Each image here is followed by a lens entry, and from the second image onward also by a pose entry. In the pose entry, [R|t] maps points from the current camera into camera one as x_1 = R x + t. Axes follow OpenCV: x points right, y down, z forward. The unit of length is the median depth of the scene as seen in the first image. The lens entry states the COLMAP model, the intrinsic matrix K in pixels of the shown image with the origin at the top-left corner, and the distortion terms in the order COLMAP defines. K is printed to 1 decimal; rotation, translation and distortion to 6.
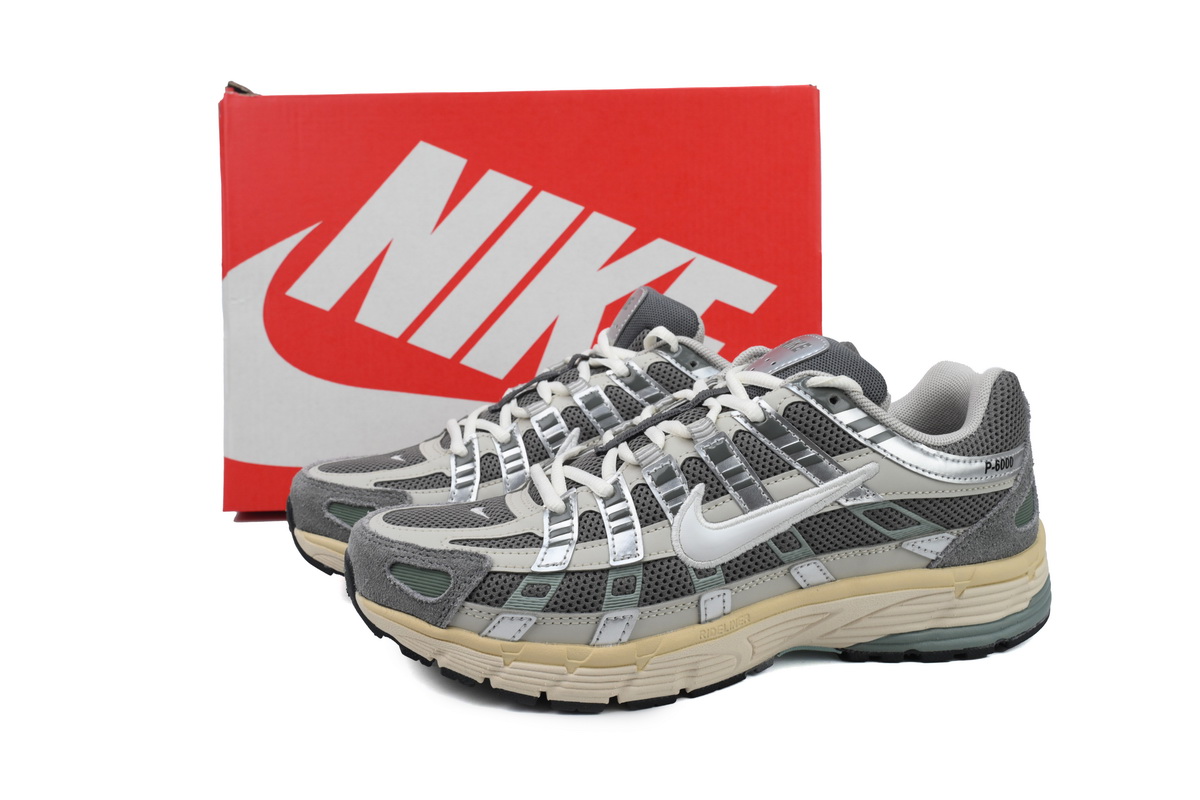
lens RADIAL K [[1159.7, 0, 600.0], [0, 1159.7, 400.0], [0, 0, 1]] dist [-0.007462, -0.003378]
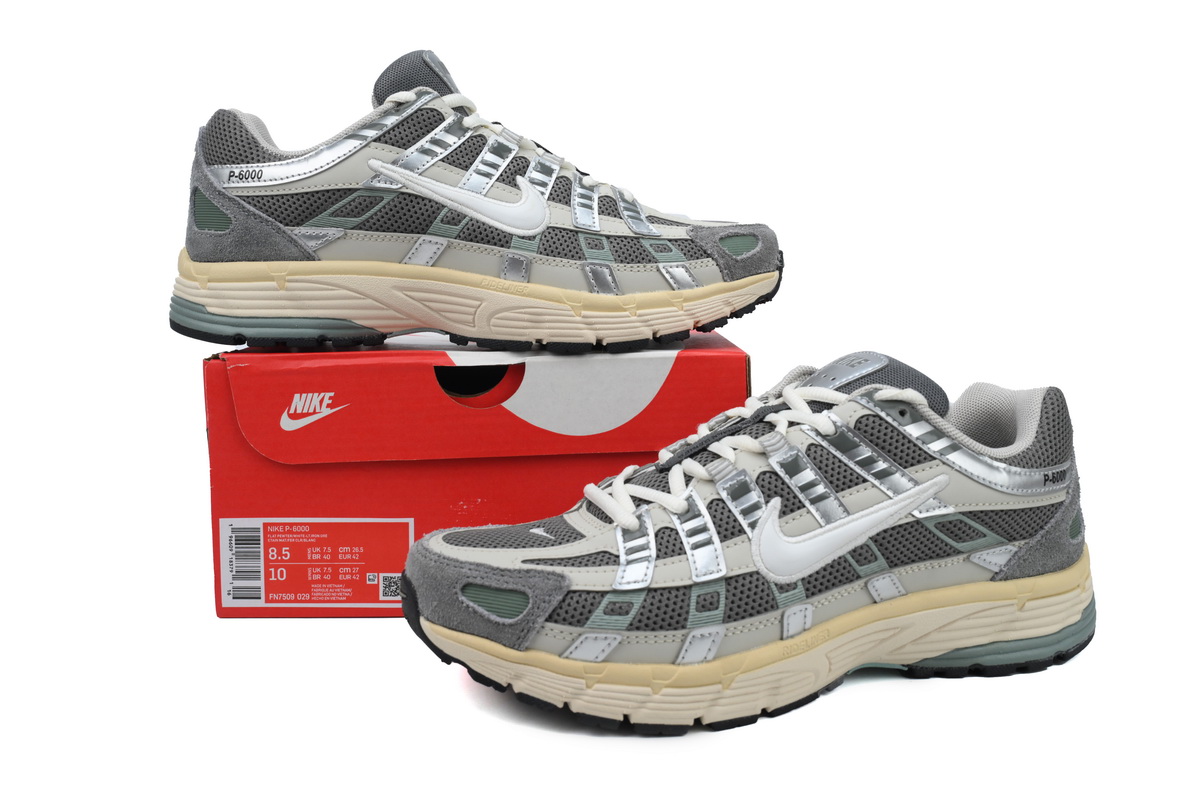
lens RADIAL K [[1159.7, 0, 600.0], [0, 1159.7, 400.0], [0, 0, 1]] dist [-0.007462, -0.003378]
pose [[0.995161, -0.004199, 0.098168, -0.158924], [0.008933, 0.998816, -0.047829, 0.034903], [-0.097851, 0.048475, 0.994020, 0.029353]]
